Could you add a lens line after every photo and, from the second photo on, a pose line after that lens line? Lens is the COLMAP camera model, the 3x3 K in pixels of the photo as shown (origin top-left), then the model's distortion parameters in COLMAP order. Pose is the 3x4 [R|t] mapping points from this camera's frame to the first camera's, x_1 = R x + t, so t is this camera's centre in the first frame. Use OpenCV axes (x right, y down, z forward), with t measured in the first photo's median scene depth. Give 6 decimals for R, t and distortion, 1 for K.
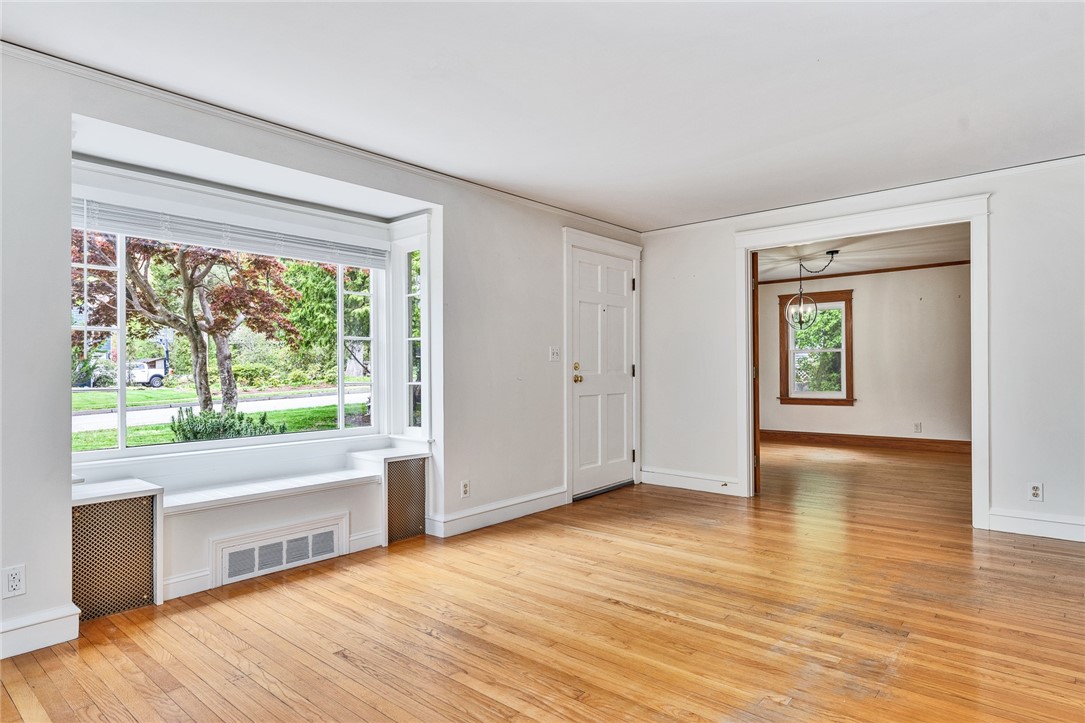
lens RADIAL K [[613.6, 0, 542.5], [0, 613.6, 361.5], [0, 0, 1]] dist [0.003843, 0.000134]
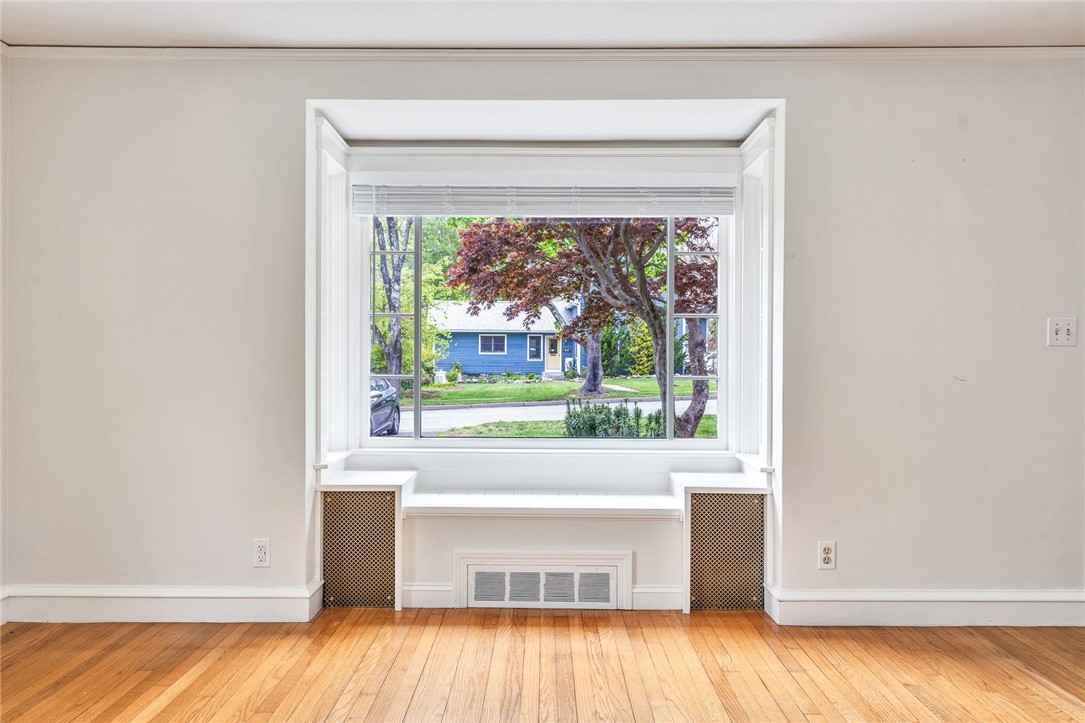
lens RADIAL K [[718.7, 0, 542.5], [0, 718.7, 361.5], [0, 0, 1]] dist [0.001914, 0.000733]
pose [[0.648924, 0.010627, -0.760779, 0.282309], [0.001601, 0.999881, 0.015331, 0.003939], [0.760852, -0.011167, 0.648830, 0.390478]]
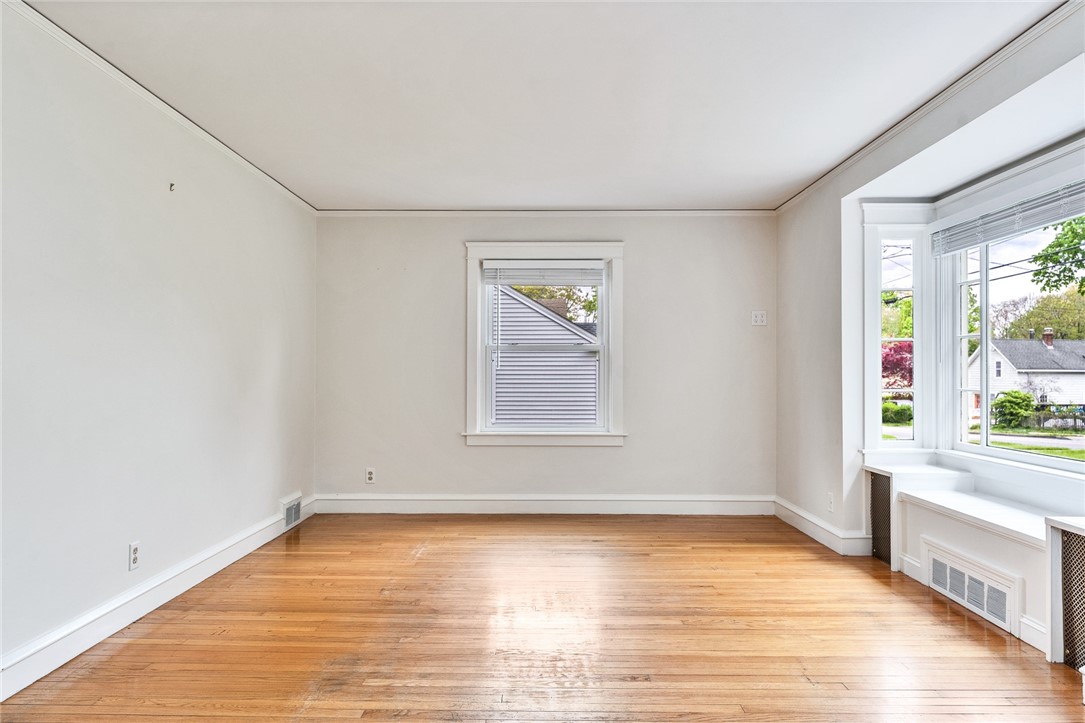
lens RADIAL K [[731.0, 0, 542.5], [0, 731.0, 361.5], [0, 0, 1]] dist [-0.006677, -0.001855]
pose [[-0.760686, -0.005184, -0.649099, 0.674691], [0.008502, 0.999803, -0.017949, 0.009861], [0.649064, -0.019172, -0.760492, 1.368368]]
